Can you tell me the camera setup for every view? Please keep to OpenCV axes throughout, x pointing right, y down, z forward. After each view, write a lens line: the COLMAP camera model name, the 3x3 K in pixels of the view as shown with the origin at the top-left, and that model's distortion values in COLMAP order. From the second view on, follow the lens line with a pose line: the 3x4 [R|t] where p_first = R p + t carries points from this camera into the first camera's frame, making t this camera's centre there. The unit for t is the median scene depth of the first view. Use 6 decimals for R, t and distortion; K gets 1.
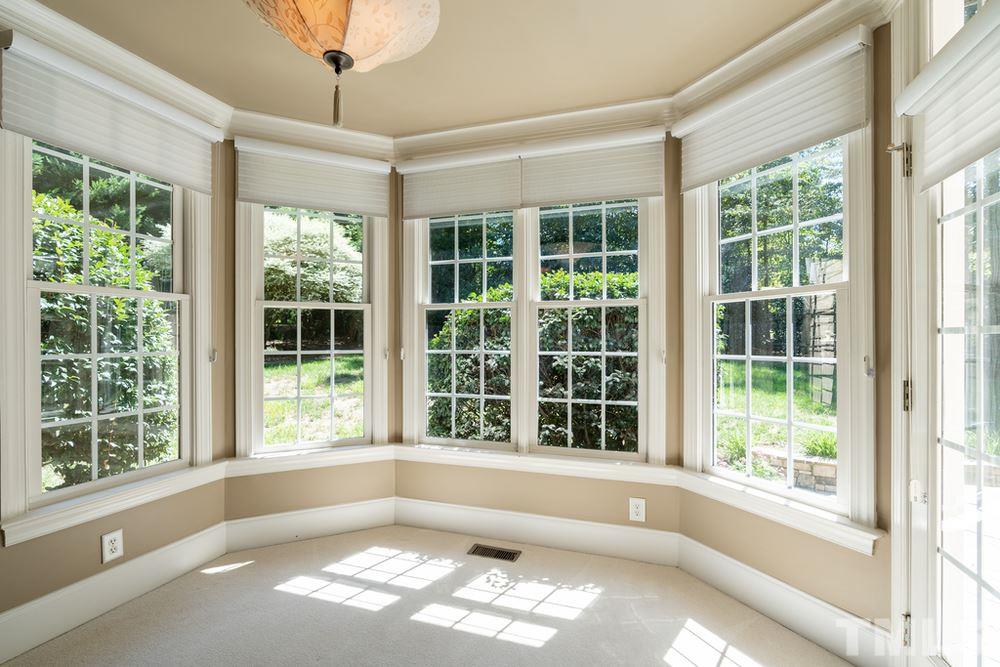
lens RADIAL K [[463.4, 0, 502.0], [0, 463.4, 338.7], [0, 0, 1]] dist [-0.008001, 0.003676]
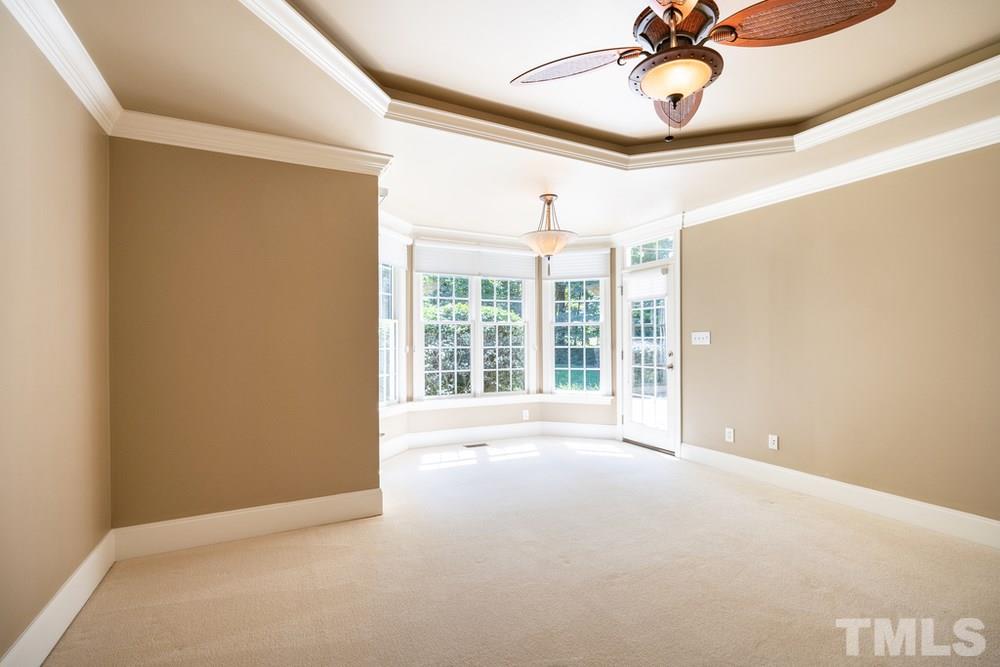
lens RADIAL K [[463.4, 0, 498.6], [0, 463.4, 334.8], [0, 0, 1]] dist [-0.008001, 0.003676]
pose [[0.699444, 0.003392, 0.714679, -1.370628], [0.001172, 0.999982, -0.005893, -0.013369], [-0.714686, 0.004959, 0.699428, -0.487329]]
